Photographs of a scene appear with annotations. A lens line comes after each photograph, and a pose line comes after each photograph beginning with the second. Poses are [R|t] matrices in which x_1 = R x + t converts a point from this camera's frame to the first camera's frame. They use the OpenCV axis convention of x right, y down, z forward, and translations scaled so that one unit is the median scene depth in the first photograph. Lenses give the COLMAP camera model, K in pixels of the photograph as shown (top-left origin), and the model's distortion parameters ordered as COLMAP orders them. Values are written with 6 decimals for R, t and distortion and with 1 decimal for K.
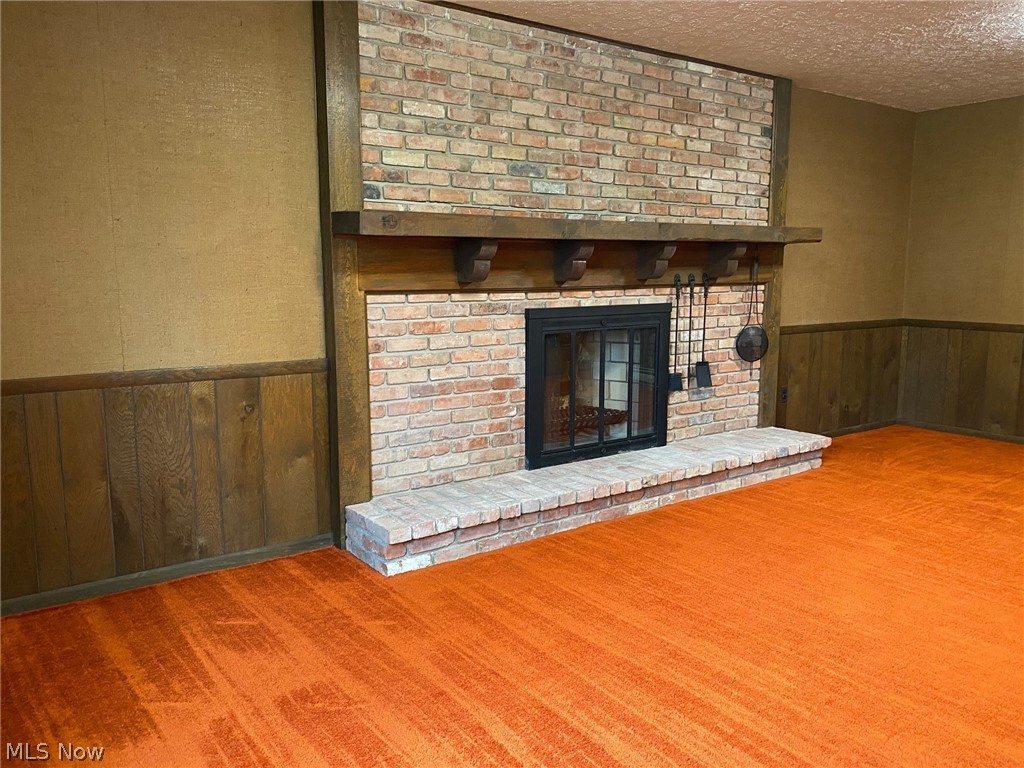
lens RADIAL K [[758.9, 0, 512.0], [0, 758.9, 384.0], [0, 0, 1]] dist [0.027374, -0.007152]
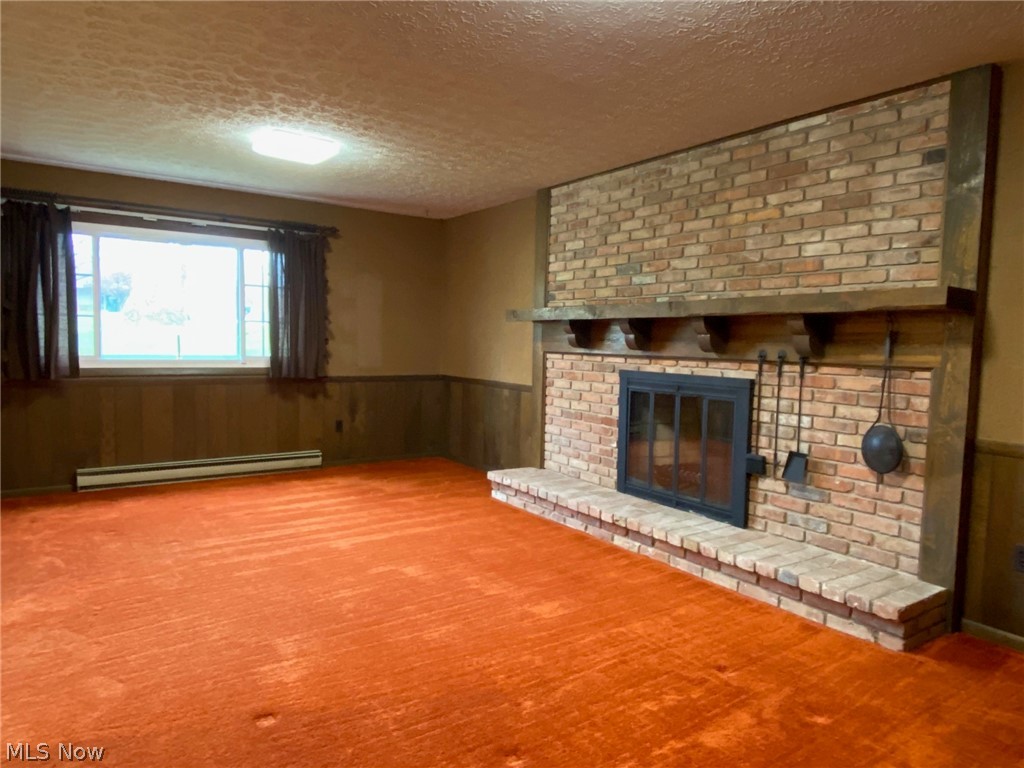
lens RADIAL K [[668.4, 0, 514.5], [0, 668.4, 383.4], [0, 0, 1]] dist [0.099694, -0.107836]
pose [[0.000674, 0.073196, -0.997317, 1.108273], [-0.166024, 0.983485, 0.072069, -0.118835], [0.986122, 0.165530, 0.012815, 0.728341]]
